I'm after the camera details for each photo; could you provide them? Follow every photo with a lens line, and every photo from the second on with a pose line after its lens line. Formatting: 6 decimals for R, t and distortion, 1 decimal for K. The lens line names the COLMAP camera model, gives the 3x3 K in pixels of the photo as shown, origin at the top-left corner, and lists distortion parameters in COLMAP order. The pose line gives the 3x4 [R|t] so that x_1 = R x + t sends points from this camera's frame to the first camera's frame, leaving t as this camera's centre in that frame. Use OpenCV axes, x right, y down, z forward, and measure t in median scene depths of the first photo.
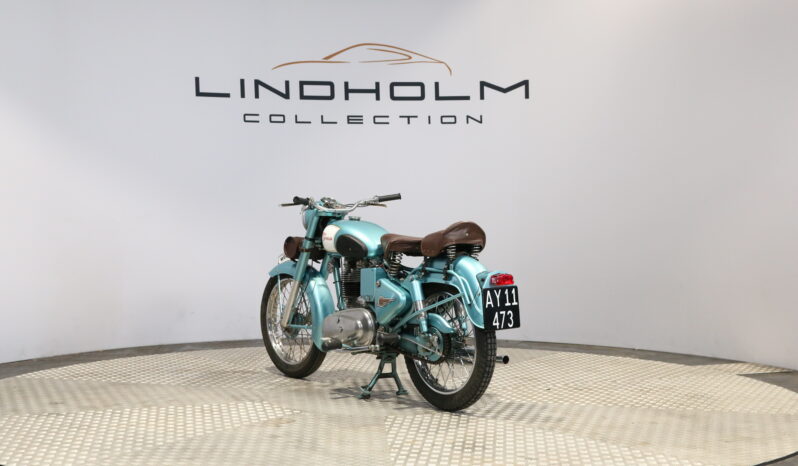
lens RADIAL K [[1259.9, 0, 399.0], [0, 1259.9, 233.0], [0, 0, 1]] dist [-0.002124, -0.122638]
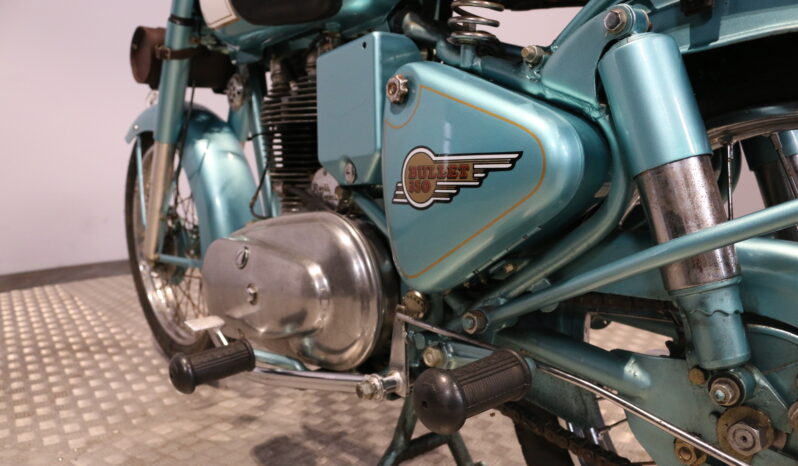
lens RADIAL K [[546.9, 0, 399.0], [0, 546.9, 233.0], [0, 0, 1]] dist [-0.000757, -0.000099]
pose [[0.997841, -0.029070, 0.058890, -0.014626], [0.022225, 0.993262, 0.113738, 0.035210], [-0.061800, -0.112184, 0.991764, 0.606605]]
